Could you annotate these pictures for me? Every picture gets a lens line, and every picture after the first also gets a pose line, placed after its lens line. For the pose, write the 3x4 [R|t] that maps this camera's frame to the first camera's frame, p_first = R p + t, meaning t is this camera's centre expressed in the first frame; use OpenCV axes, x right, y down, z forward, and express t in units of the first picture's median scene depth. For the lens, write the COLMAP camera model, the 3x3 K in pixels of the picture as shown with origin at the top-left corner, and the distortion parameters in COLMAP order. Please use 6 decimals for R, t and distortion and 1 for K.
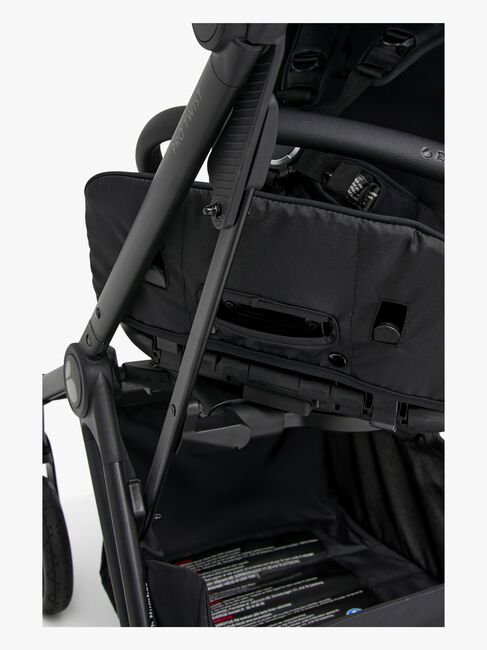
lens RADIAL K [[759.8, 0, 262.2], [0, 759.8, 324.7], [0, 0, 1]] dist [0.019527, 0.000000]
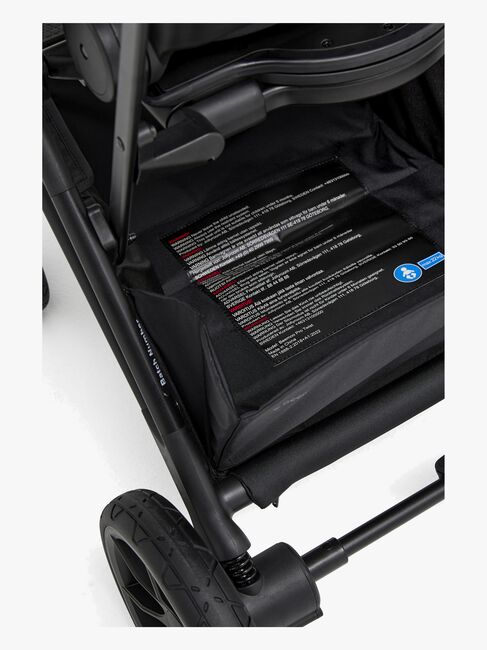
lens RADIAL K [[1181.8, 0, 242.9], [0, 1181.8, 323.5], [0, 0, 1]] dist [-0.037363, 0.000000]
pose [[0.982741, -0.166122, -0.081388, 0.045775], [0.184911, 0.869432, 0.458144, -0.156524], [-0.005347, -0.465287, 0.885144, -0.104213]]
